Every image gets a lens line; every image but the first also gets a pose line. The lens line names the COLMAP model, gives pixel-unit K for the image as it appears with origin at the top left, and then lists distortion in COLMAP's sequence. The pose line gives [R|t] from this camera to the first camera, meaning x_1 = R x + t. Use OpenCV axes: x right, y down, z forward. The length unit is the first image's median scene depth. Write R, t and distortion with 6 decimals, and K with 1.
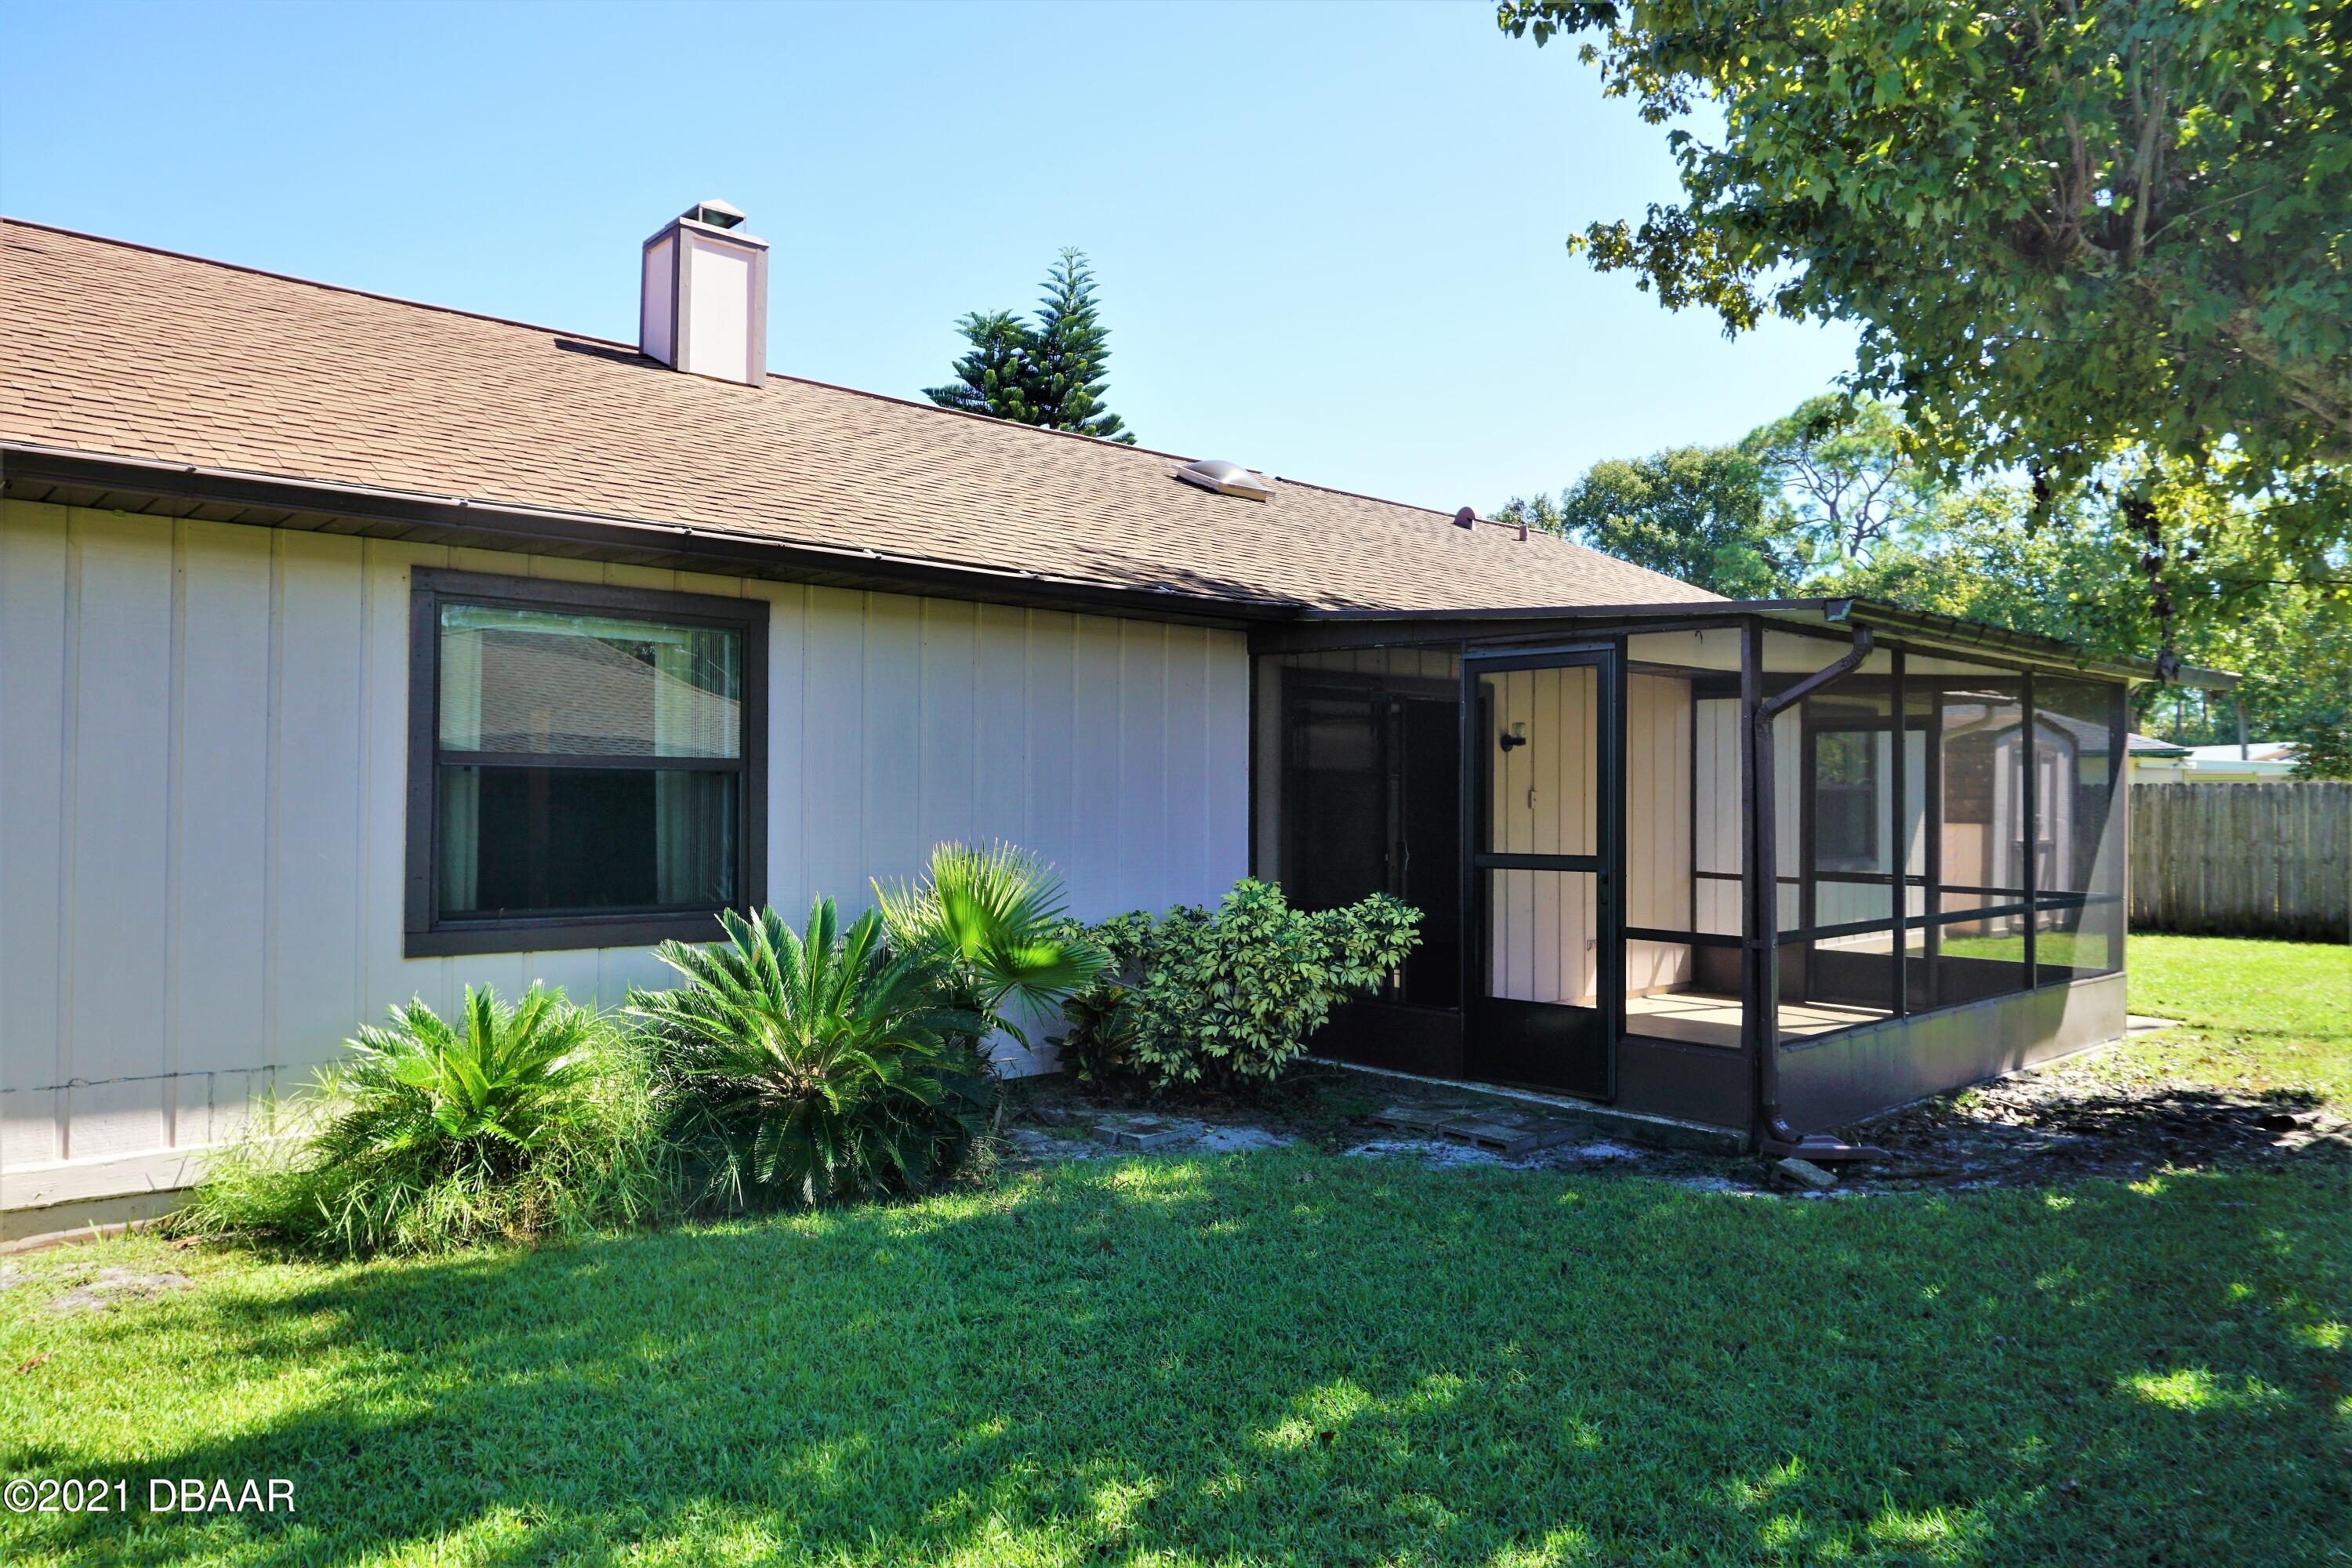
lens RADIAL K [[1579.8, 0, 1171.0], [0, 1579.8, 767.1], [0, 0, 1]] dist [-0.046059, 0.036895]
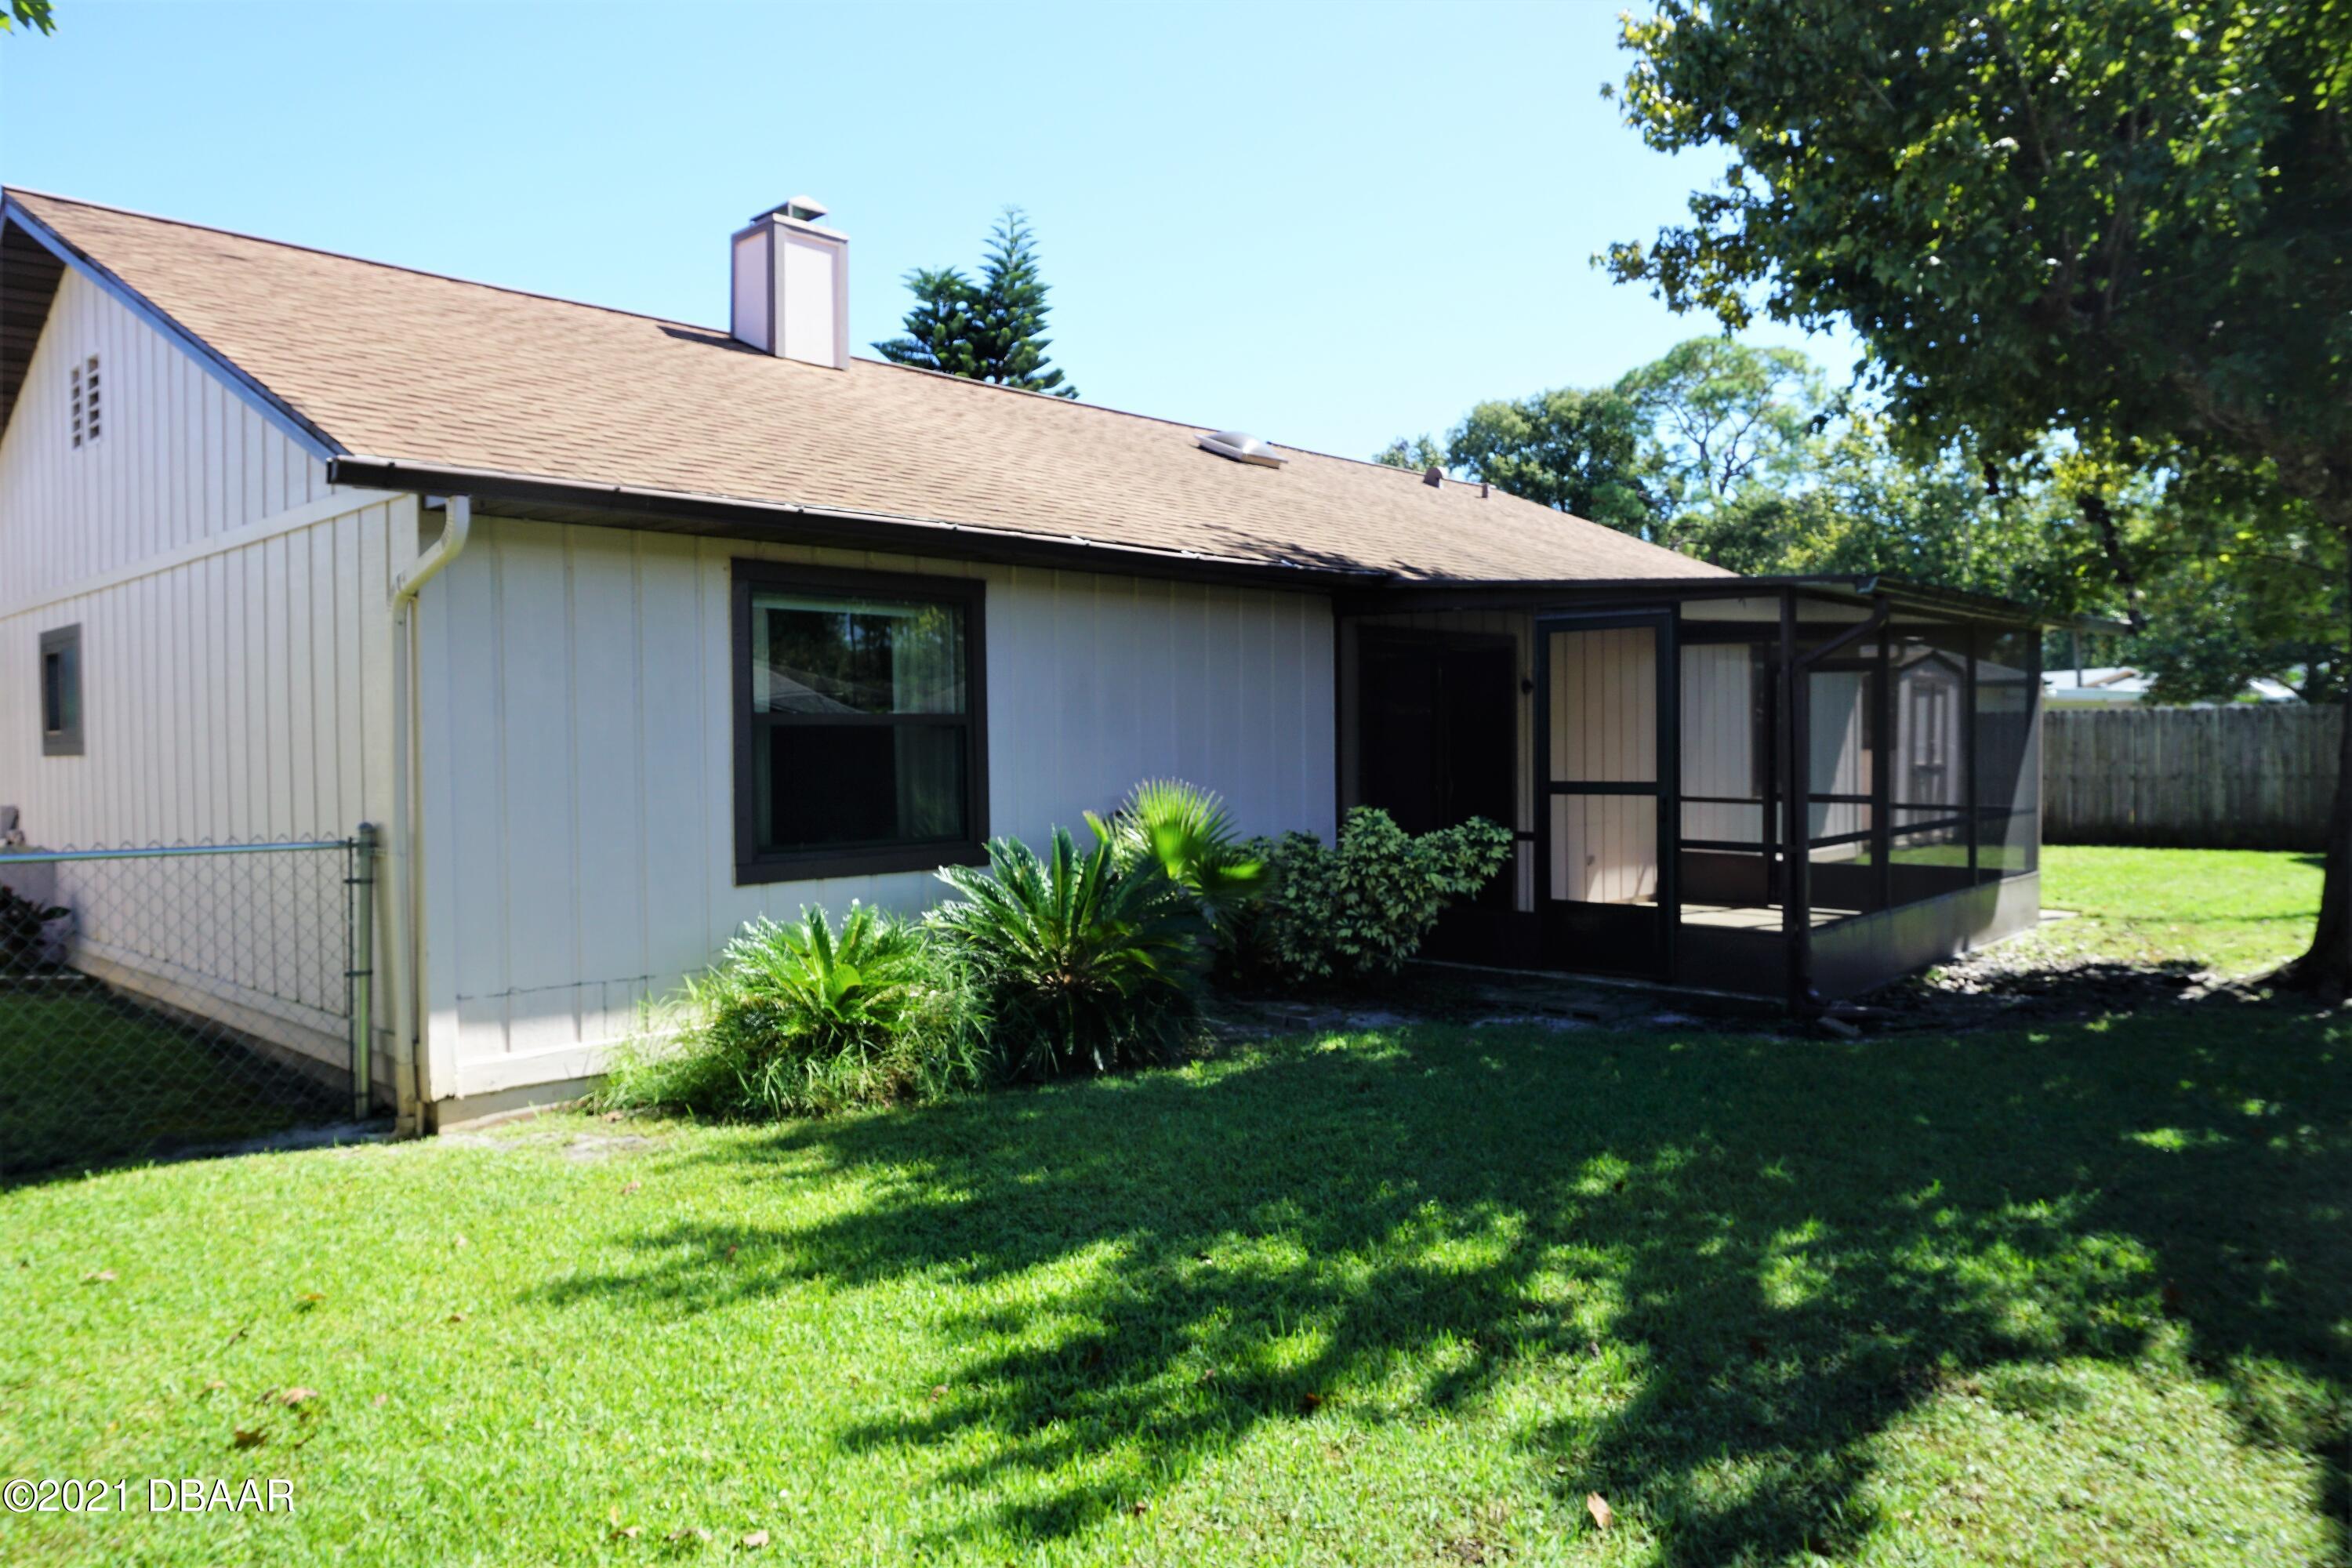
lens RADIAL K [[1576.5, 0, 1179.4], [0, 1576.5, 773.8], [0, 0, 1]] dist [-0.049612, 0.039076]
pose [[0.996353, -0.019253, 0.083122, -0.145507], [0.015629, 0.998908, 0.044021, -0.006905], [-0.083878, -0.042561, 0.995567, -0.133551]]
